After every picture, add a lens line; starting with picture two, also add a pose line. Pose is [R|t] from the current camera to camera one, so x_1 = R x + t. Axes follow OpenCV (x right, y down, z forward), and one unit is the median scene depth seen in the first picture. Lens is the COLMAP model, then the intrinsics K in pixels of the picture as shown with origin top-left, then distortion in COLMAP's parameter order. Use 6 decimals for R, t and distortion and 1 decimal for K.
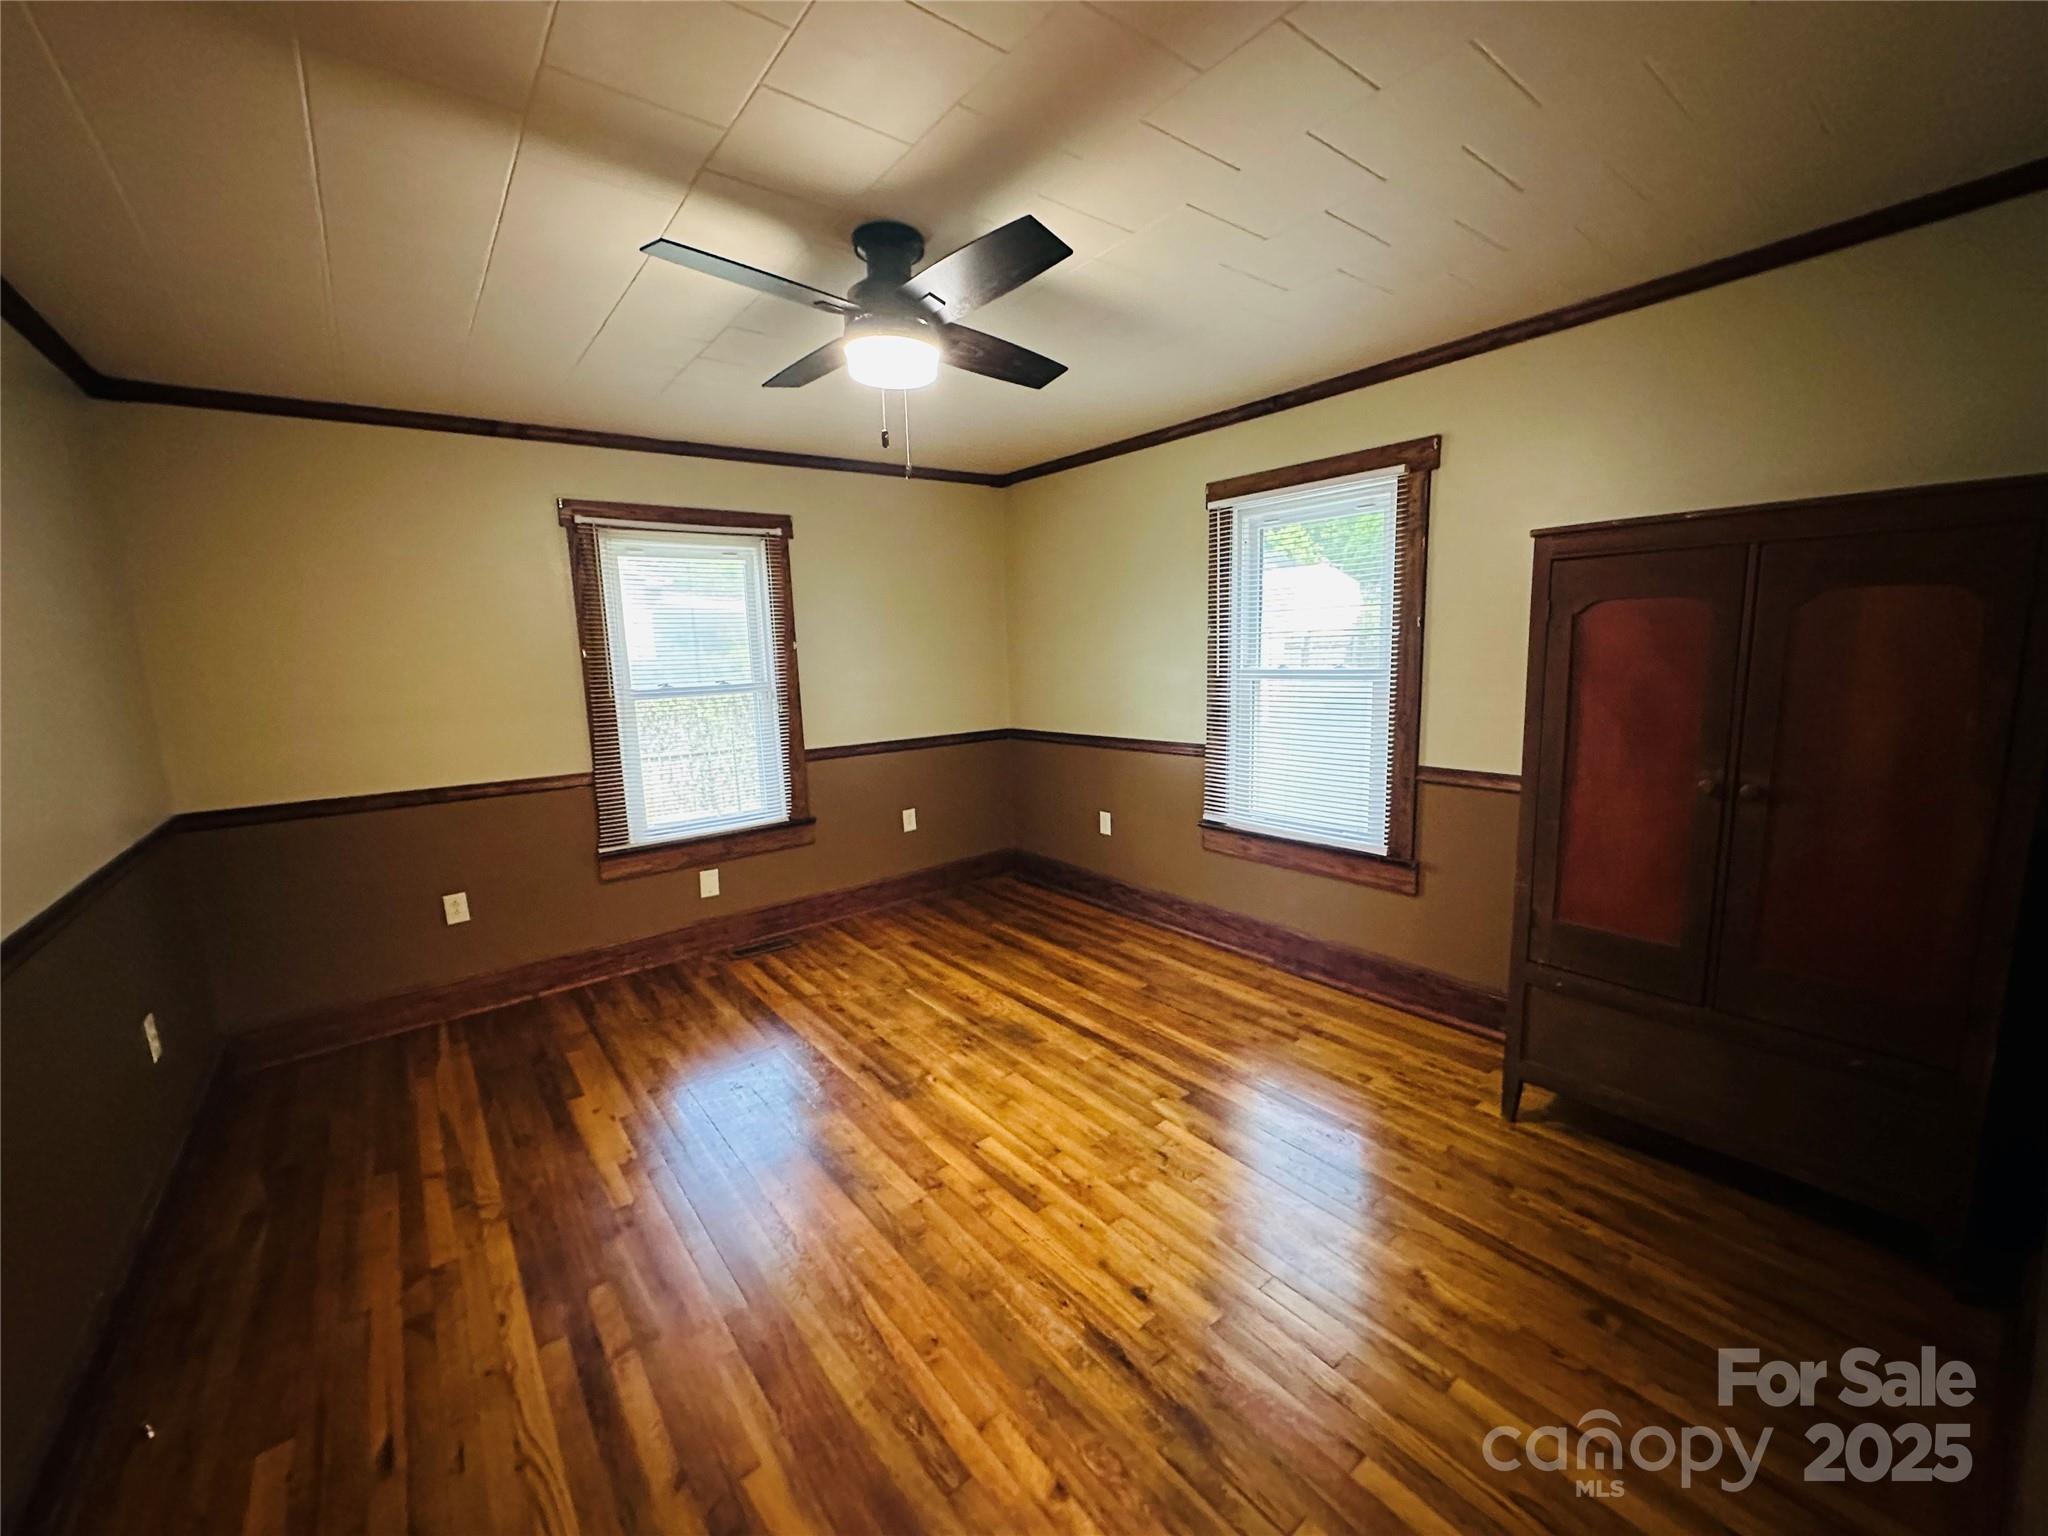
lens RADIAL K [[817.2, 0, 1024.0], [0, 817.2, 768.0], [0, 0, 1]] dist [-0.002078, 0.000224]
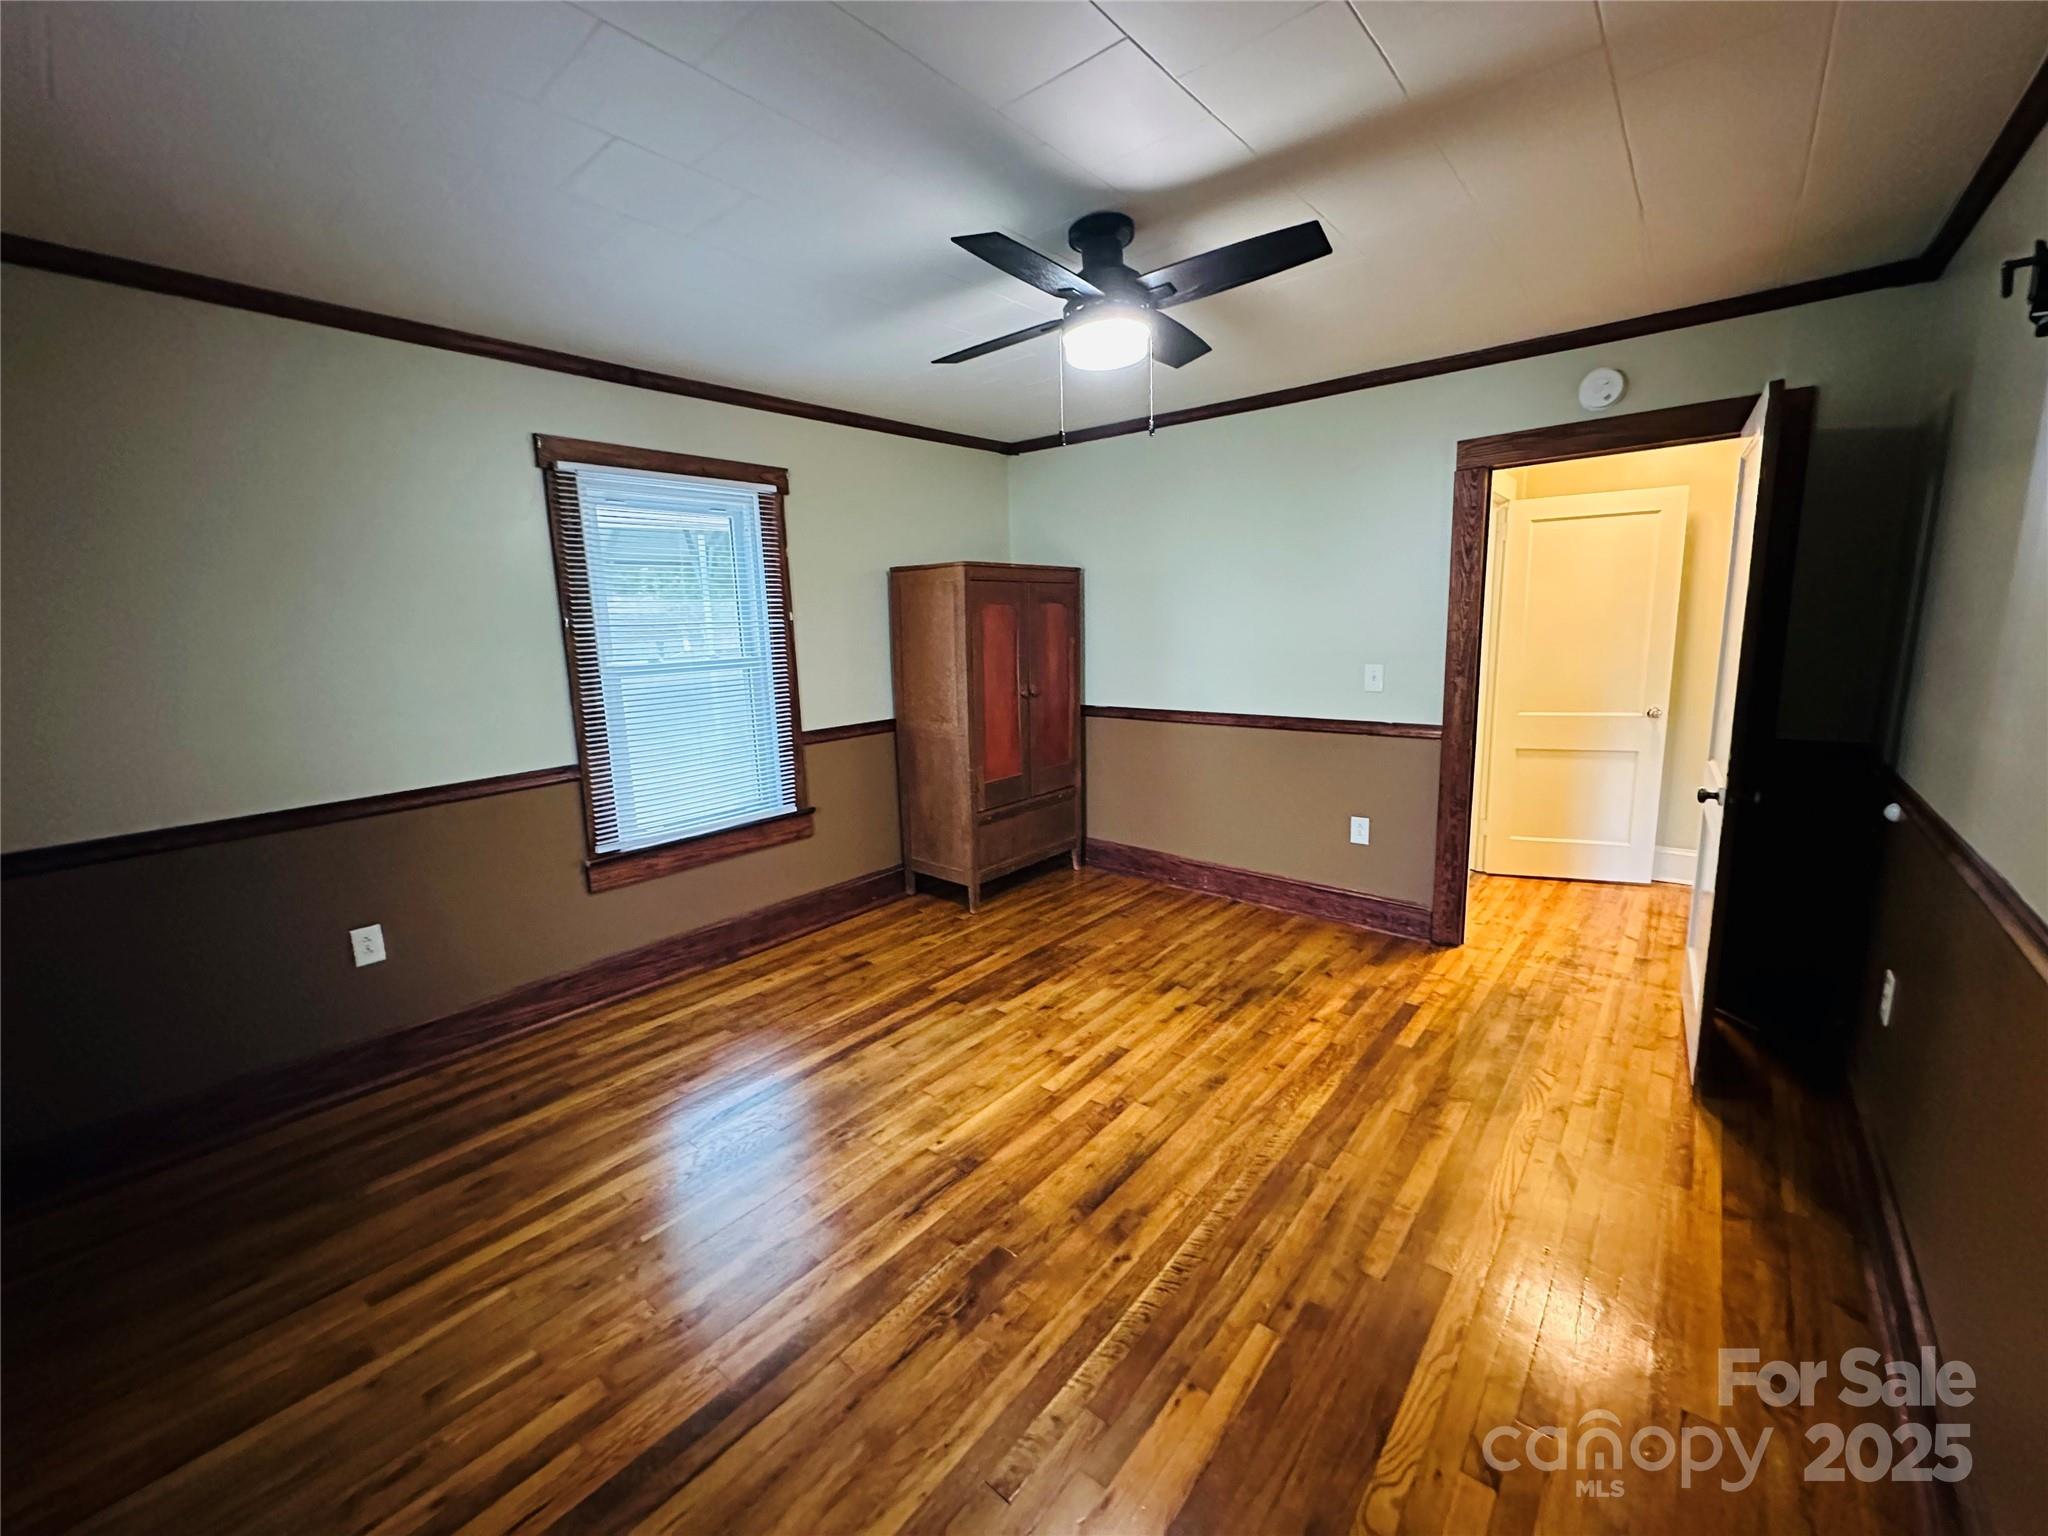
lens RADIAL K [[817.2, 0, 1024.0], [0, 817.2, 768.0], [0, 0, 1]] dist [-0.002078, 0.000224]
pose [[-0.203173, -0.137055, 0.969503, -0.791000], [0.185583, 0.966817, 0.175566, -0.103712], [-0.961395, 0.215593, -0.170996, 0.883142]]
